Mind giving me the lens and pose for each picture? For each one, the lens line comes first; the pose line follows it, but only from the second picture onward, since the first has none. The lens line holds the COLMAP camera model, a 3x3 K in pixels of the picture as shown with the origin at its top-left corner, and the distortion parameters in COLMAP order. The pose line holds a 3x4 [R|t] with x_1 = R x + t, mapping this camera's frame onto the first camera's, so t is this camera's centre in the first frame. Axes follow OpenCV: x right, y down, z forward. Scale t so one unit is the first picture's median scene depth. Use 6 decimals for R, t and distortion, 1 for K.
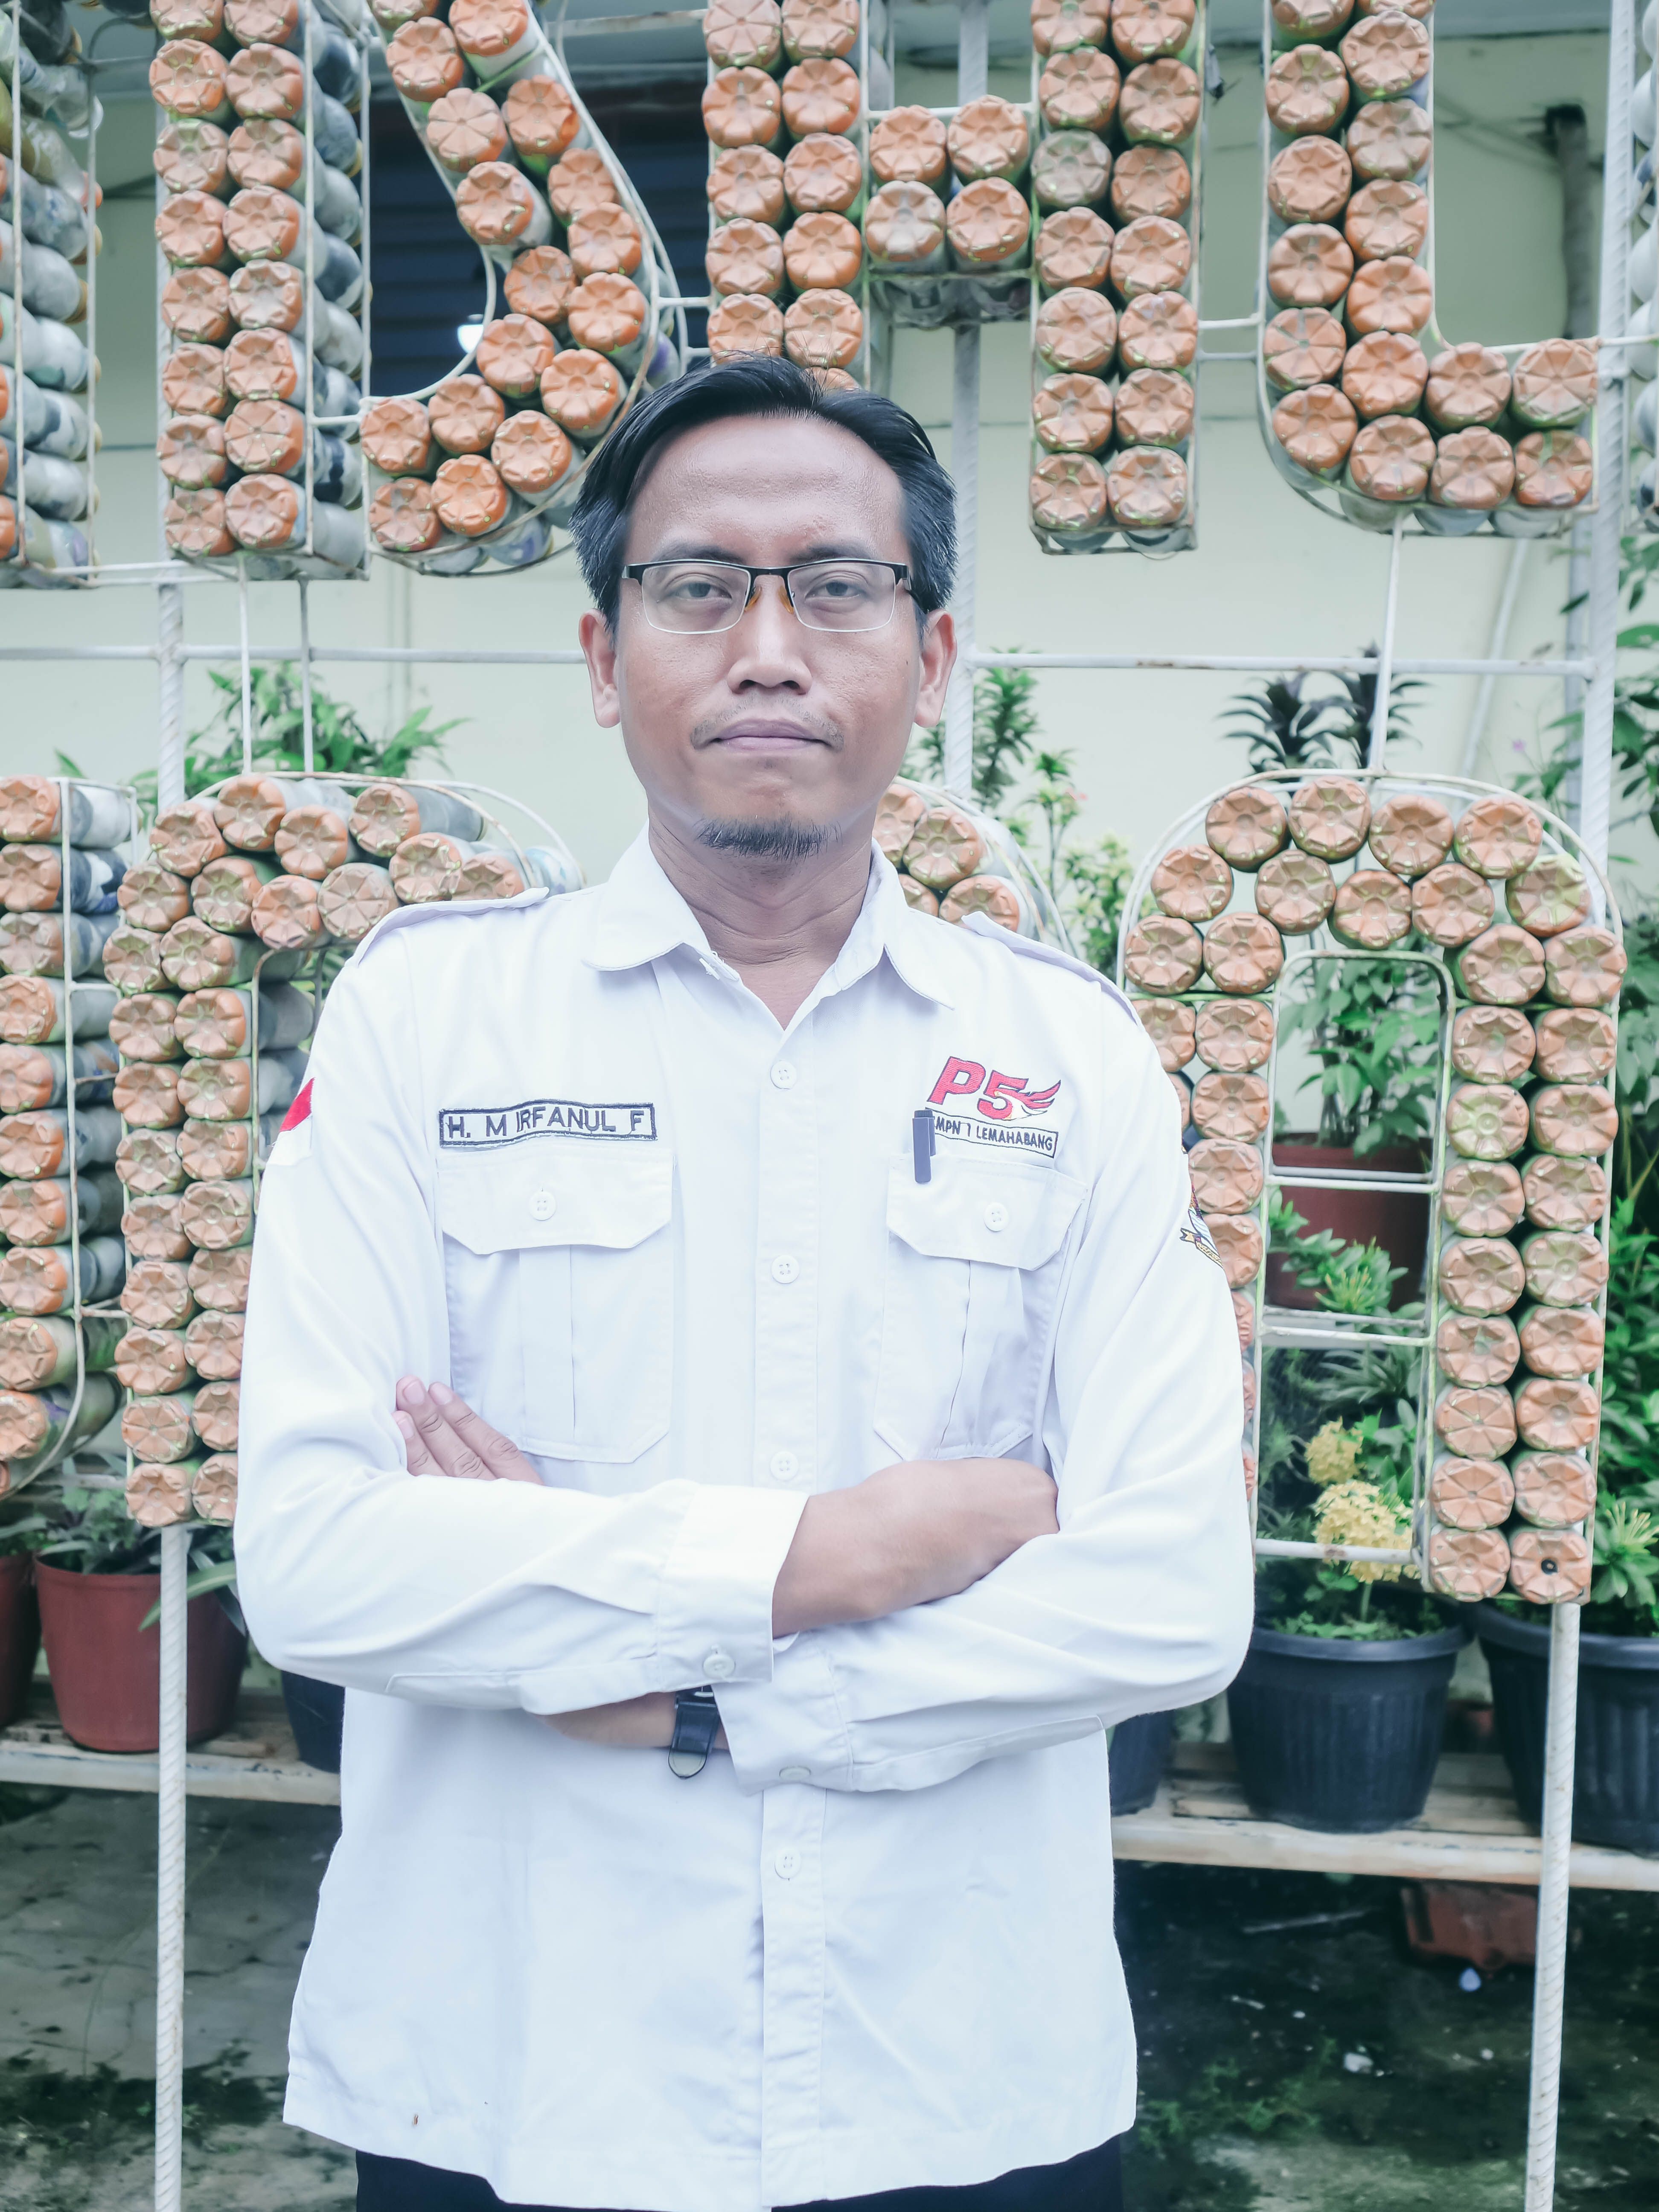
lens RADIAL K [[2225.4, 0, 819.6], [0, 2225.4, 1115.8], [0, 0, 1]] dist [0.000789, 0.000000]
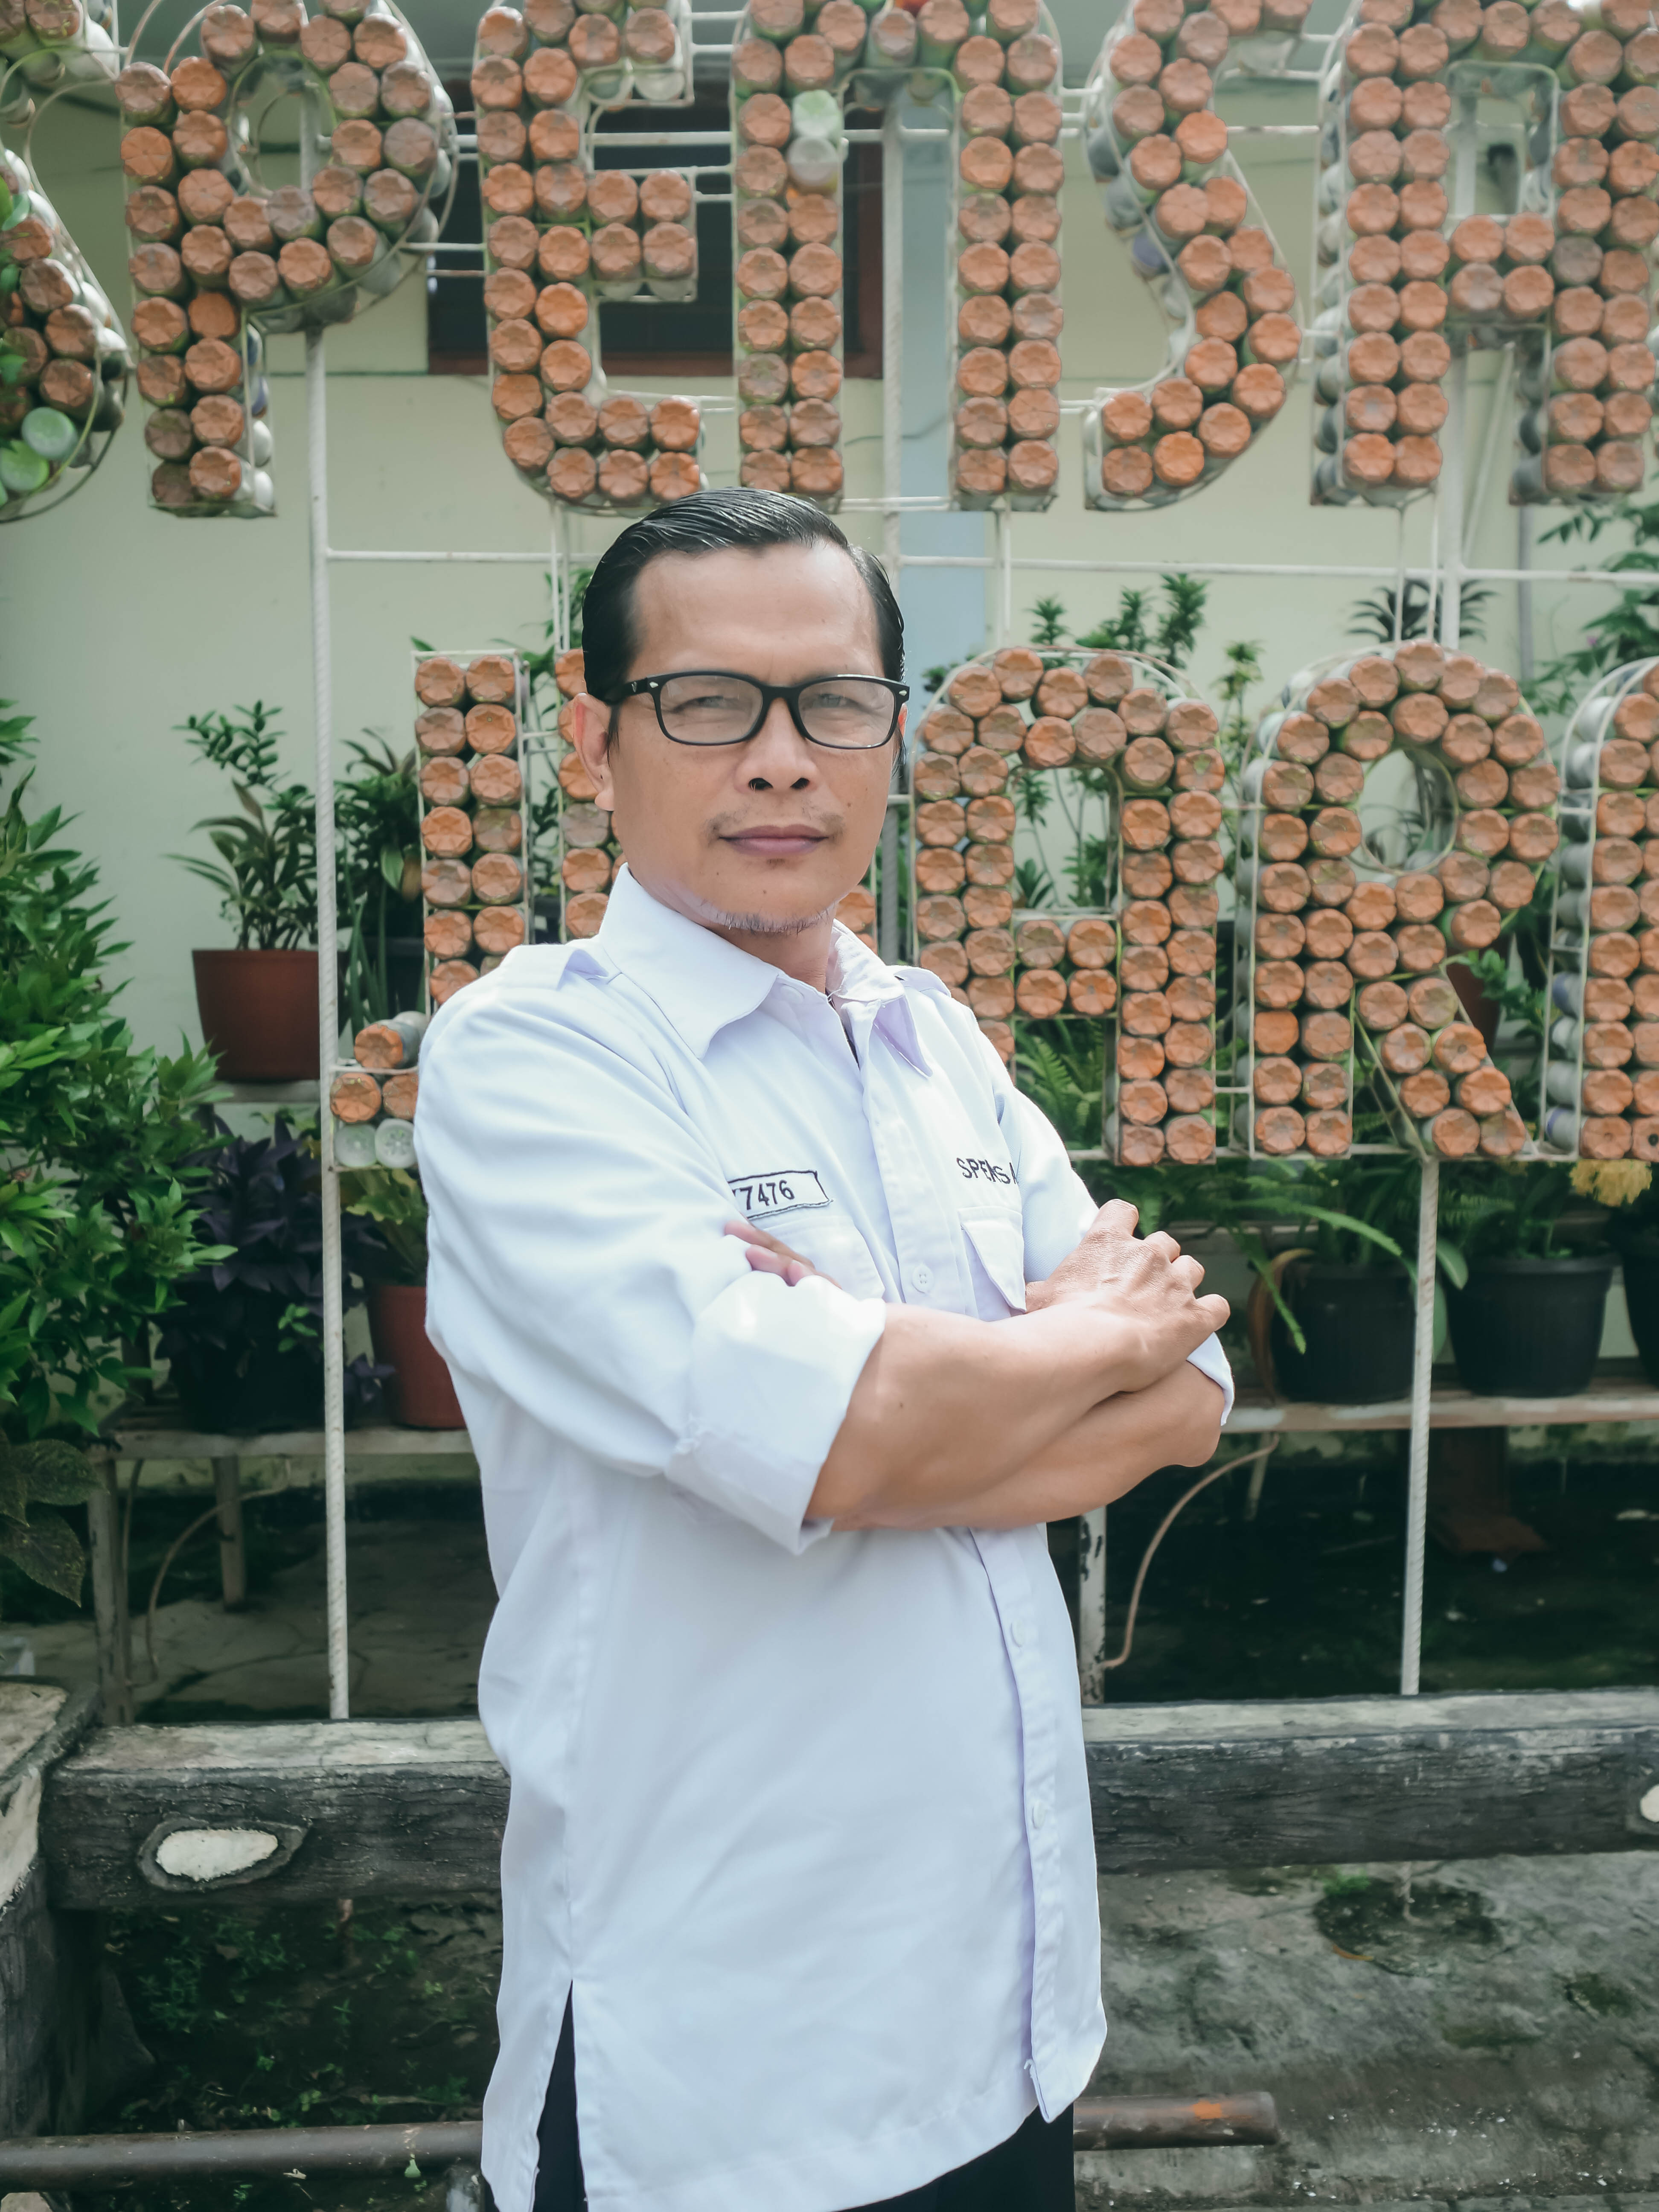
lens RADIAL K [[2225.4, 0, 836.8], [0, 2225.4, 1106.3], [0, 0, 1]] dist [0.000789, 0.000000]
pose [[0.976178, -0.037586, 0.213692, -0.721835], [0.029923, 0.998792, 0.038984, 0.089448], [-0.214900, -0.031661, 0.976123, -0.420437]]
